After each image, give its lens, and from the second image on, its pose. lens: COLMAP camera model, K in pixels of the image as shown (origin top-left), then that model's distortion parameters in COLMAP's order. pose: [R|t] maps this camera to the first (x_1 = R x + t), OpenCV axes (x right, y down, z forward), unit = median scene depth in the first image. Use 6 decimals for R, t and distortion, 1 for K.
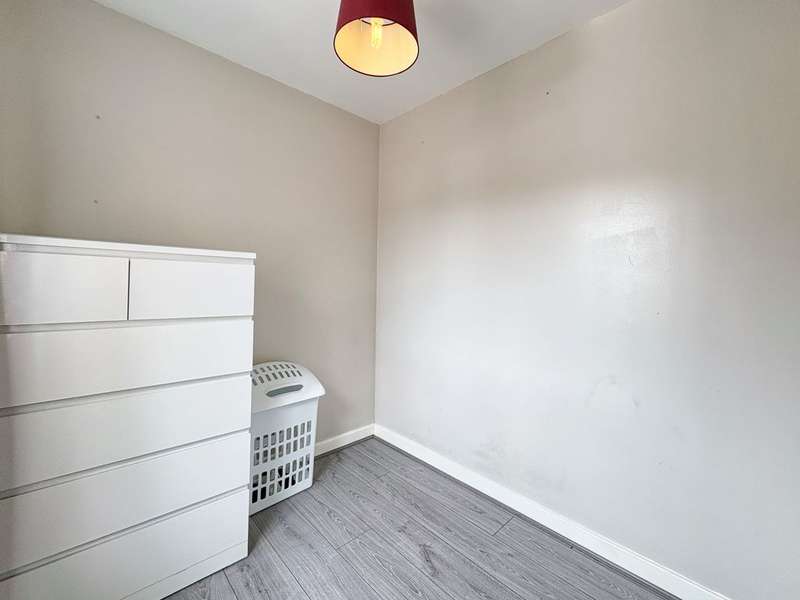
lens RADIAL K [[332.8, 0, 400.2], [0, 332.8, 283.5], [0, 0, 1]] dist [-0.001625, -0.000397]
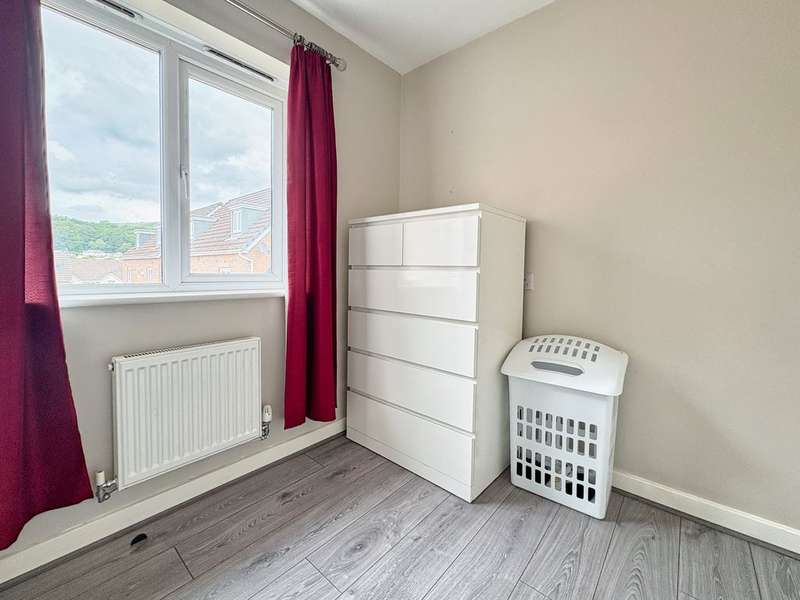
lens RADIAL K [[332.8, 0, 400.2], [0, 332.8, 283.5], [0, 0, 1]] dist [-0.001625, -0.000397]
pose [[0.099849, 0.010550, -0.994947, 0.413347], [-0.009268, 0.999910, 0.009672, 0.110692], [0.994959, 0.008256, 0.099937, 0.533227]]
